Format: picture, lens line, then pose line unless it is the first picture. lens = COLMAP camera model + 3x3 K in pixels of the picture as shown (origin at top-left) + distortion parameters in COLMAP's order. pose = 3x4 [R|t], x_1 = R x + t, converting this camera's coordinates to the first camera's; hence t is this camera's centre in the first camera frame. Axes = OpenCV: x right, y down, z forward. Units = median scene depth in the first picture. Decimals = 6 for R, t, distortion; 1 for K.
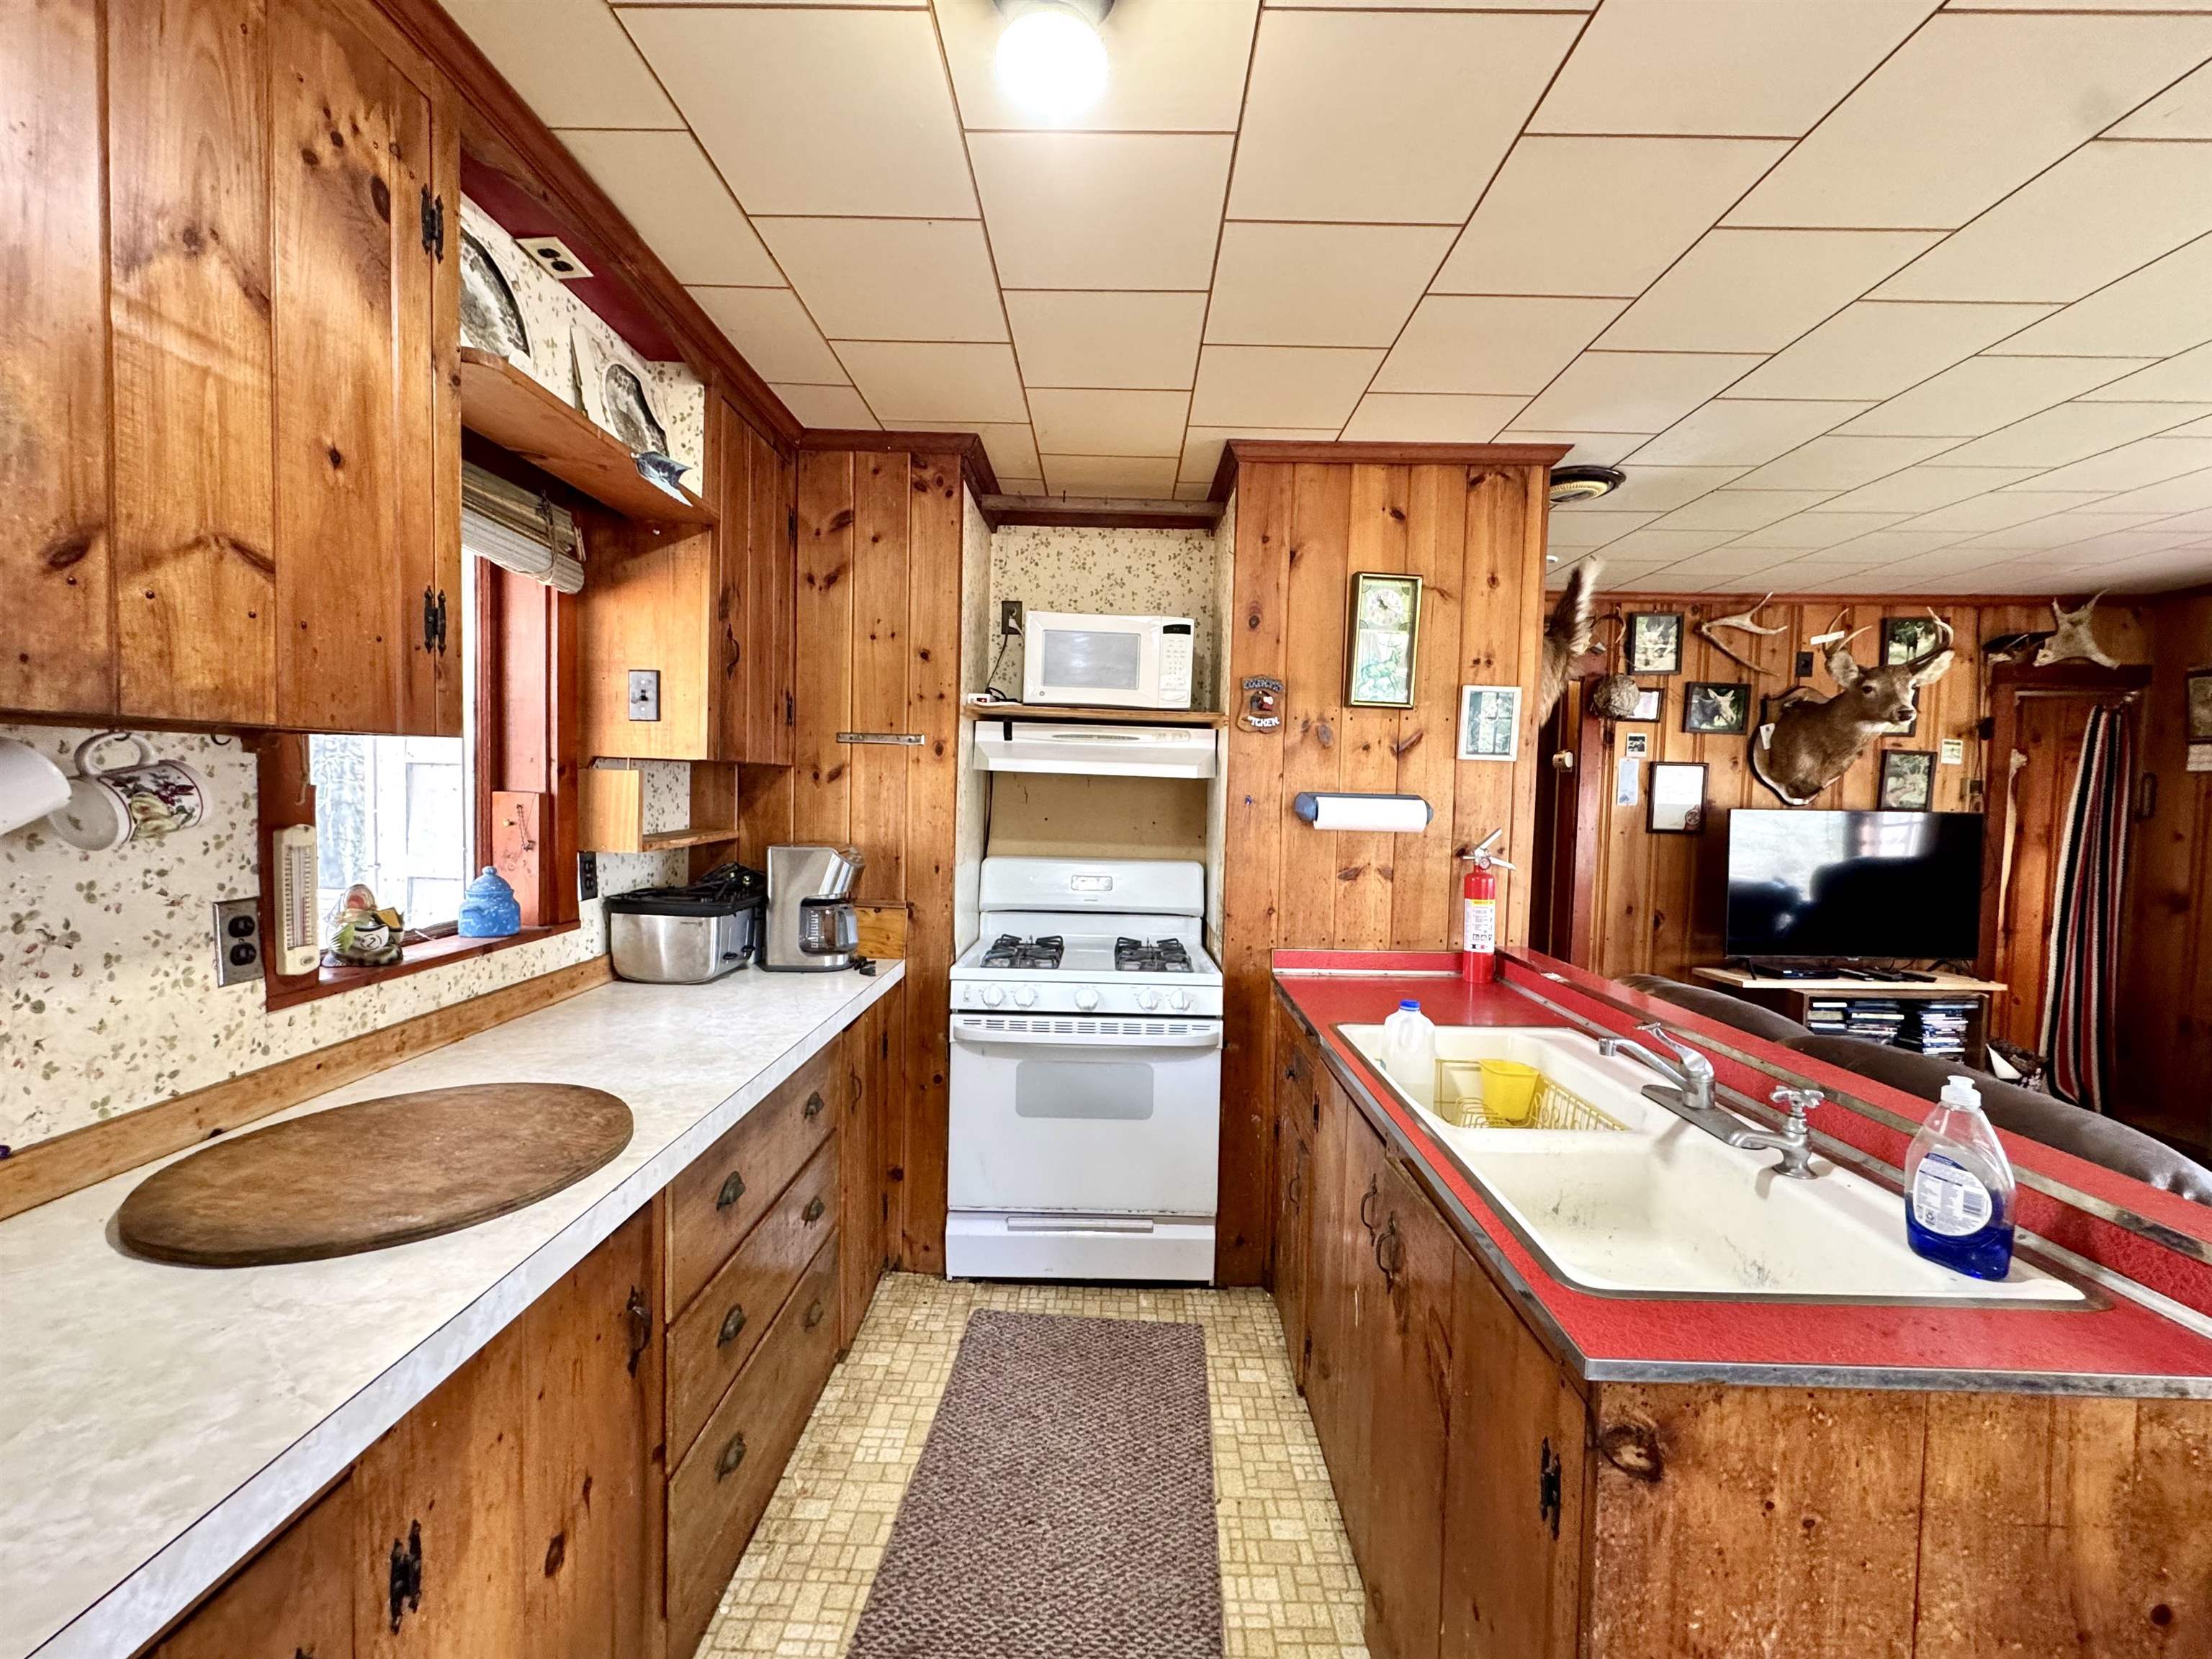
lens RADIAL K [[879.5, 0, 1104.8], [0, 879.5, 827.8], [0, 0, 1]] dist [-0.001780, -0.000208]
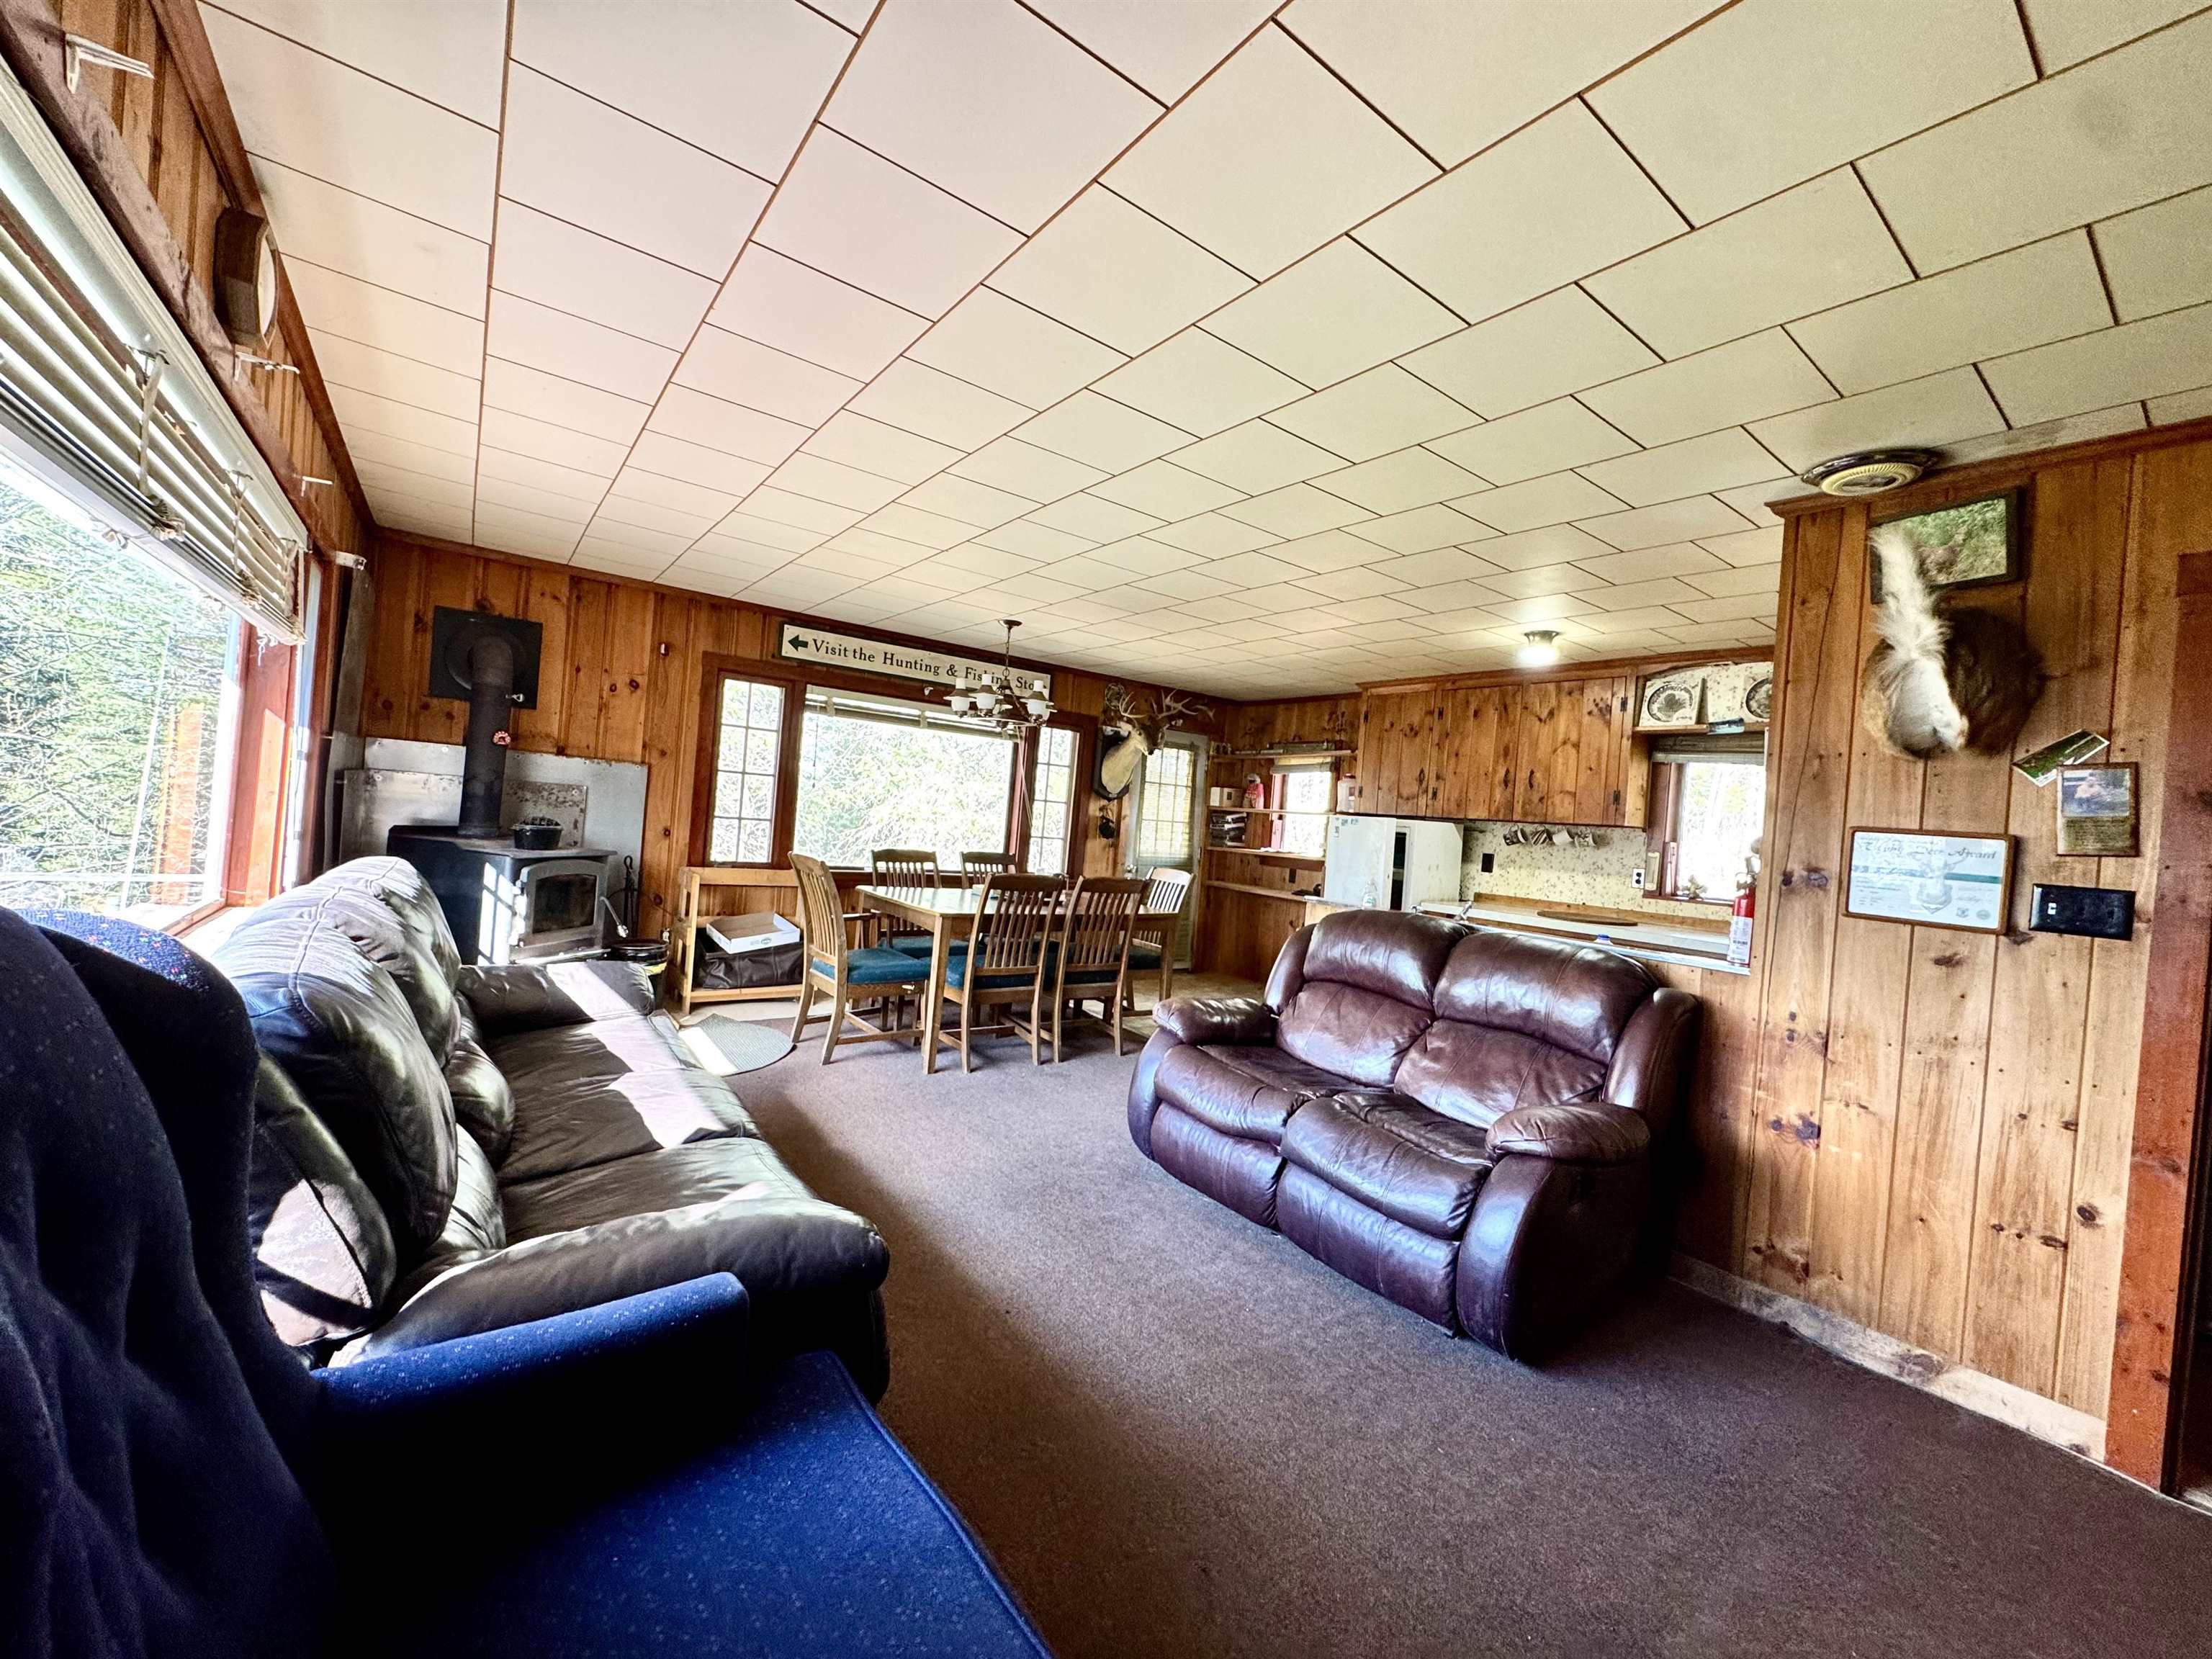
lens RADIAL K [[879.5, 0, 1104.8], [0, 879.5, 827.8], [0, 0, 1]] dist [-0.001780, -0.000208]
pose [[-0.788875, -0.073481, -0.610145, 1.601970], [-0.119025, 0.992296, 0.034386, 0.022674], [0.602917, 0.099749, -0.791543, 1.241607]]
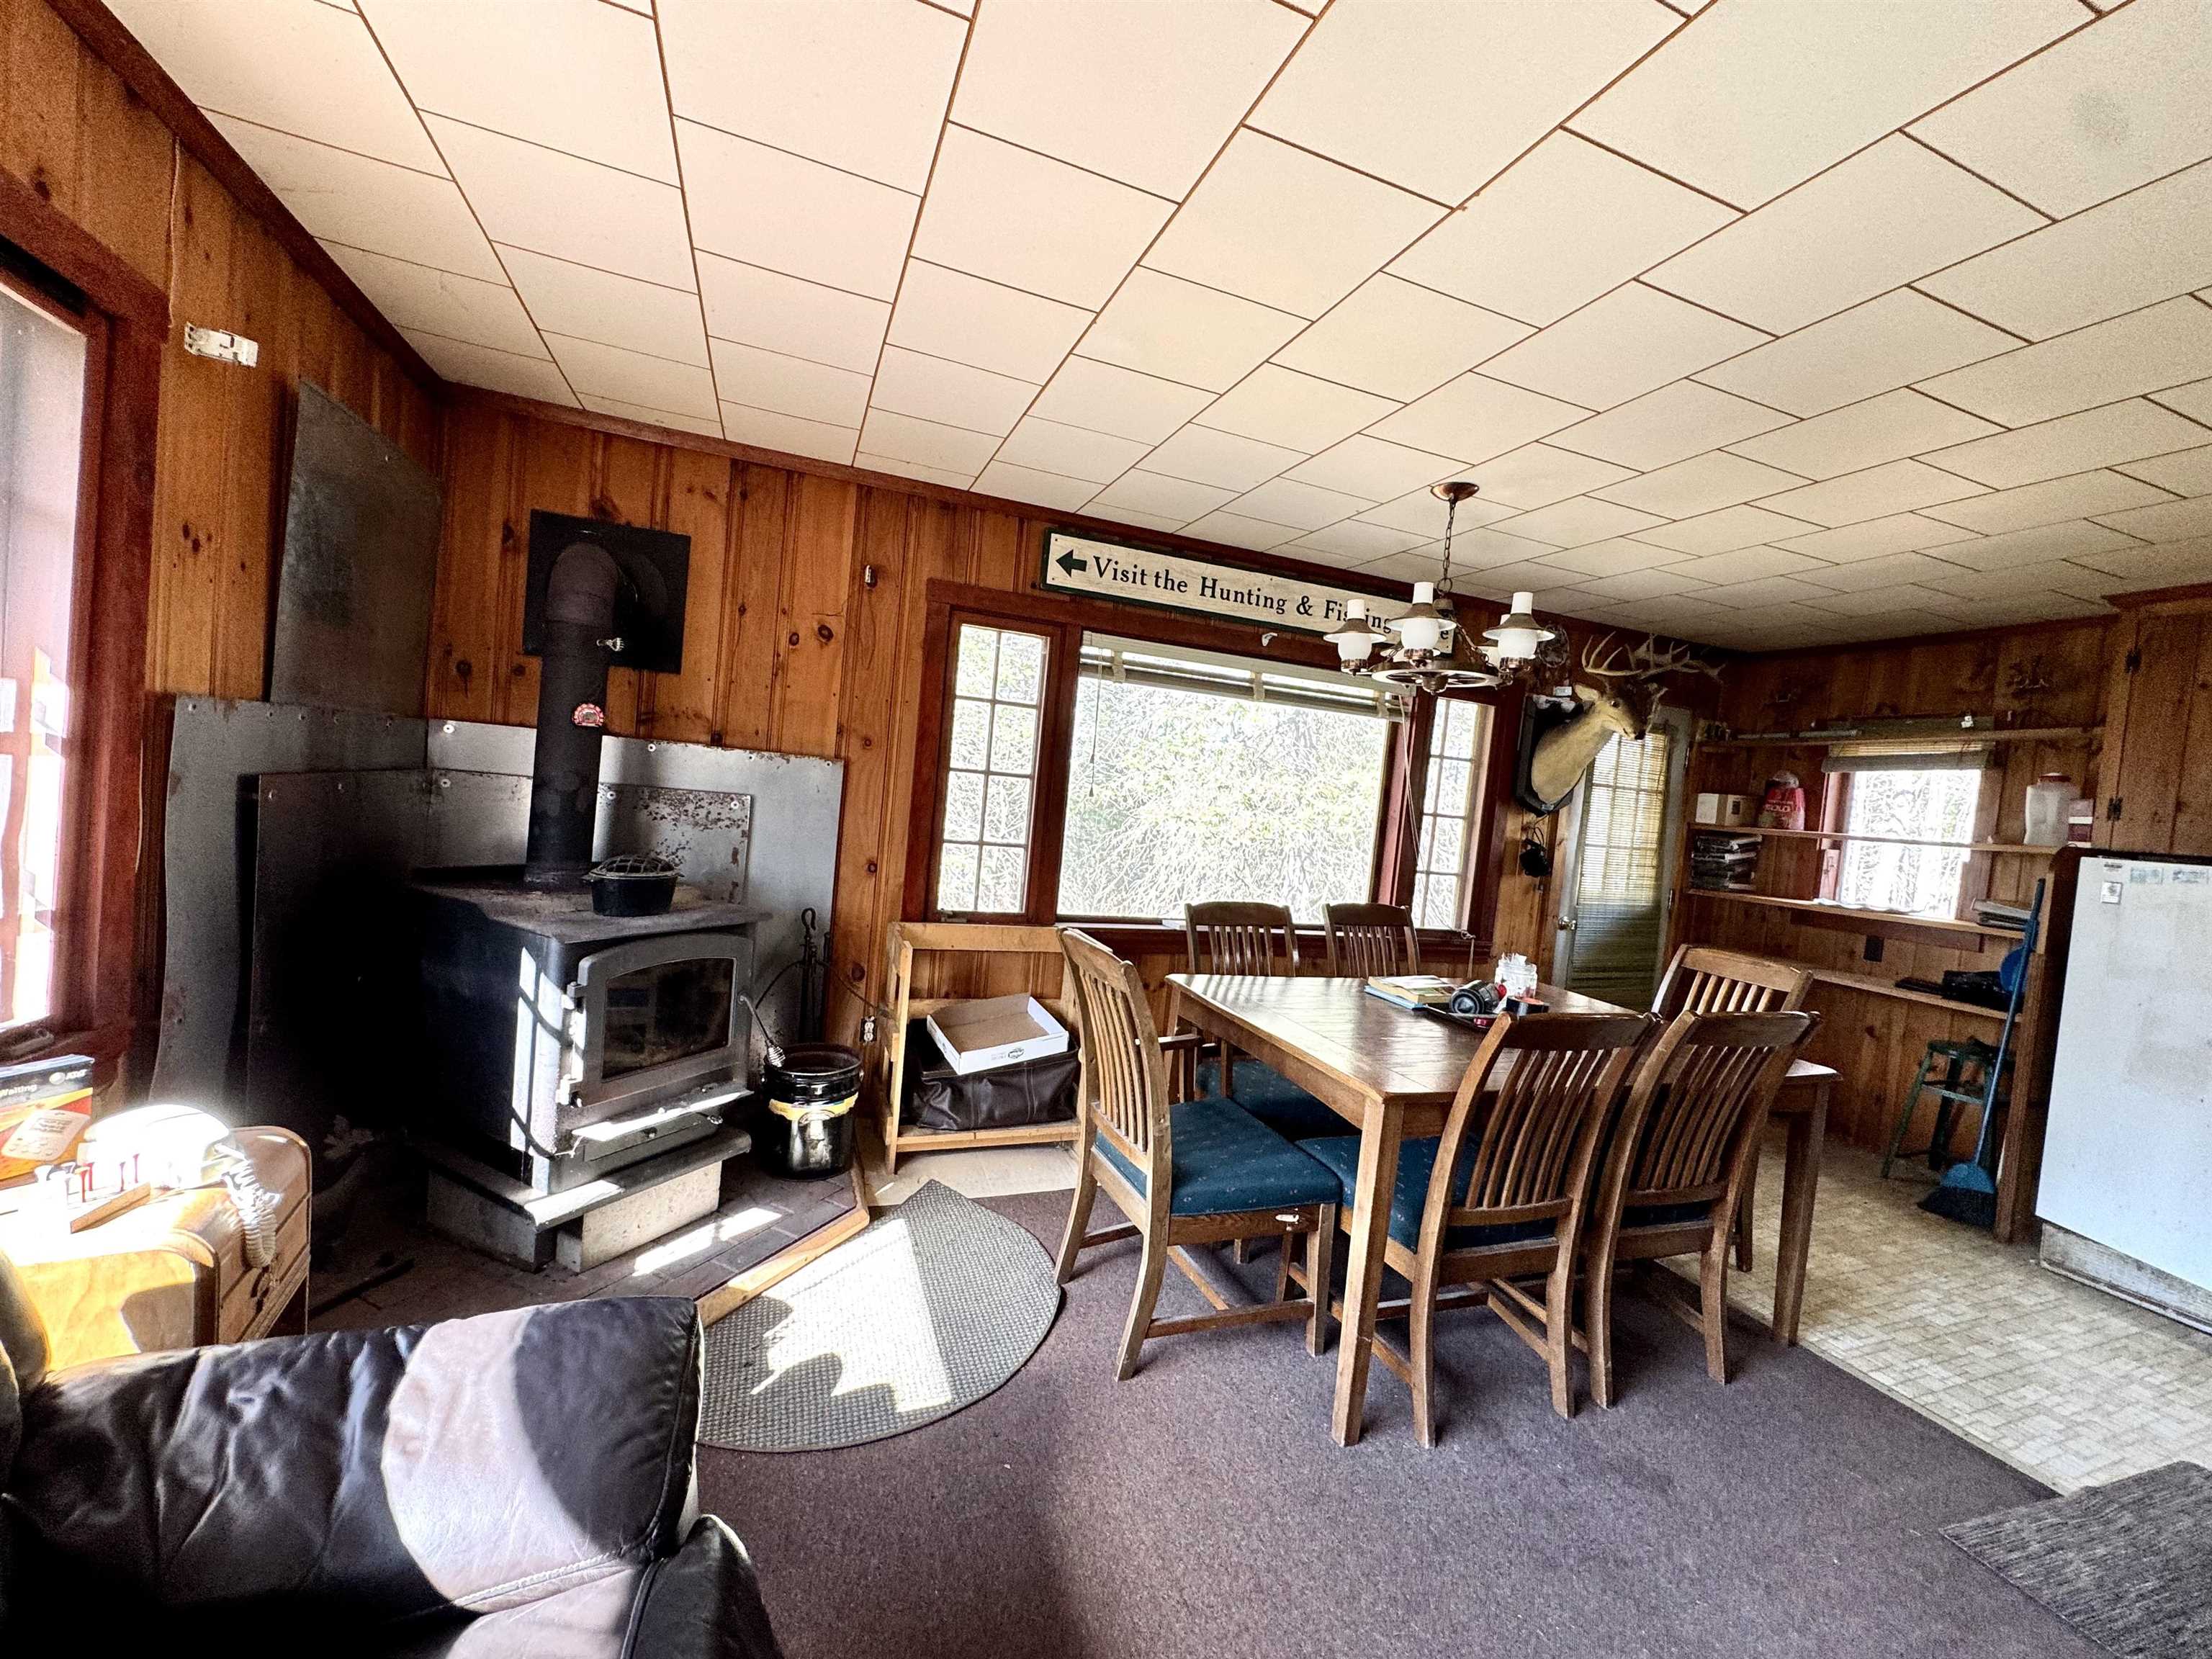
lens RADIAL K [[879.5, 0, 1104.8], [0, 879.5, 827.8], [0, 0, 1]] dist [-0.001780, -0.000208]
pose [[-0.923188, -0.083478, -0.375173, 1.352404], [-0.120415, 0.989805, 0.076070, 0.027142], [0.364998, 0.115403, -0.923828, 0.397709]]
